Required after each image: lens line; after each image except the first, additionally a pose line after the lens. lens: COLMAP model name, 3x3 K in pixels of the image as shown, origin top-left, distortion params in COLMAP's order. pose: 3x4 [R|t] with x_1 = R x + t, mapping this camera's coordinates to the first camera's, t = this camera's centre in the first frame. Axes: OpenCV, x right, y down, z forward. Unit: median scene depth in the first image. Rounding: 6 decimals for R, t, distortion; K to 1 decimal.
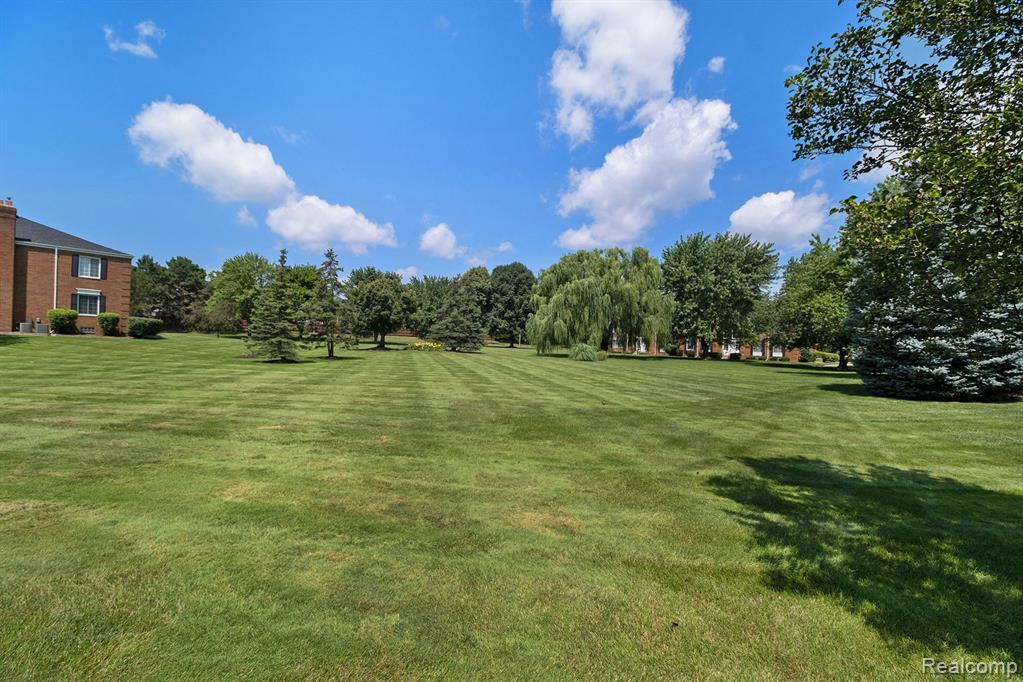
lens RADIAL K [[467.5, 0, 511.8], [0, 467.5, 343.7], [0, 0, 1]] dist [-0.011205, -0.000997]
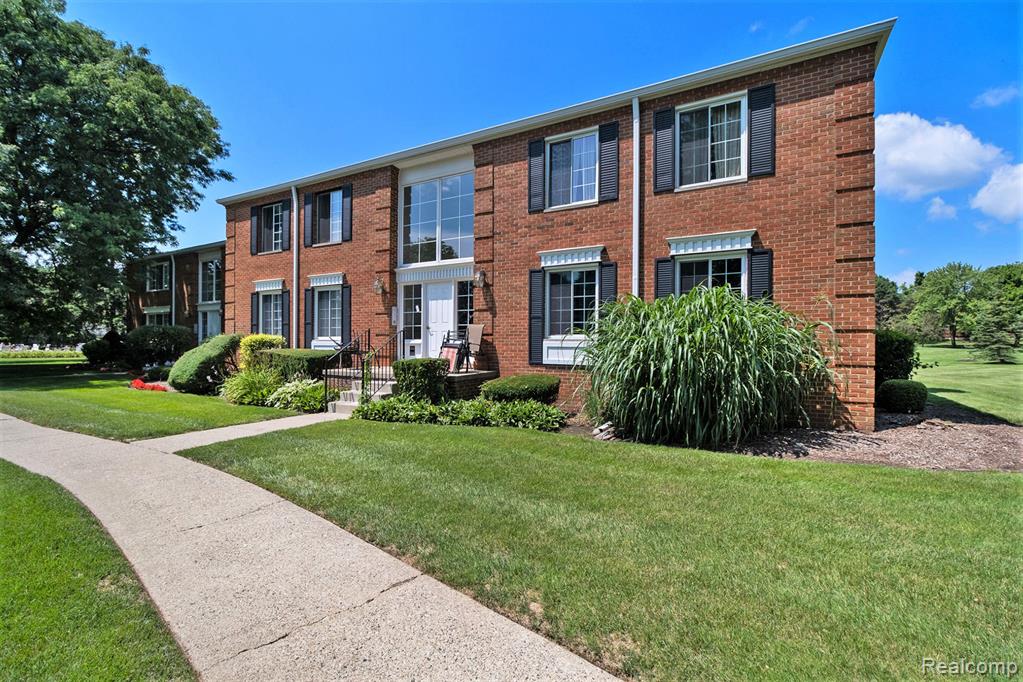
lens RADIAL K [[467.5, 0, 511.8], [0, 467.5, 343.7], [0, 0, 1]] dist [-0.011205, -0.000997]
pose [[0.304014, -0.026149, -0.952309, 0.105597], [0.002032, 0.999639, -0.026800, 0.005208], [0.952665, 0.006212, 0.303957, -0.228933]]
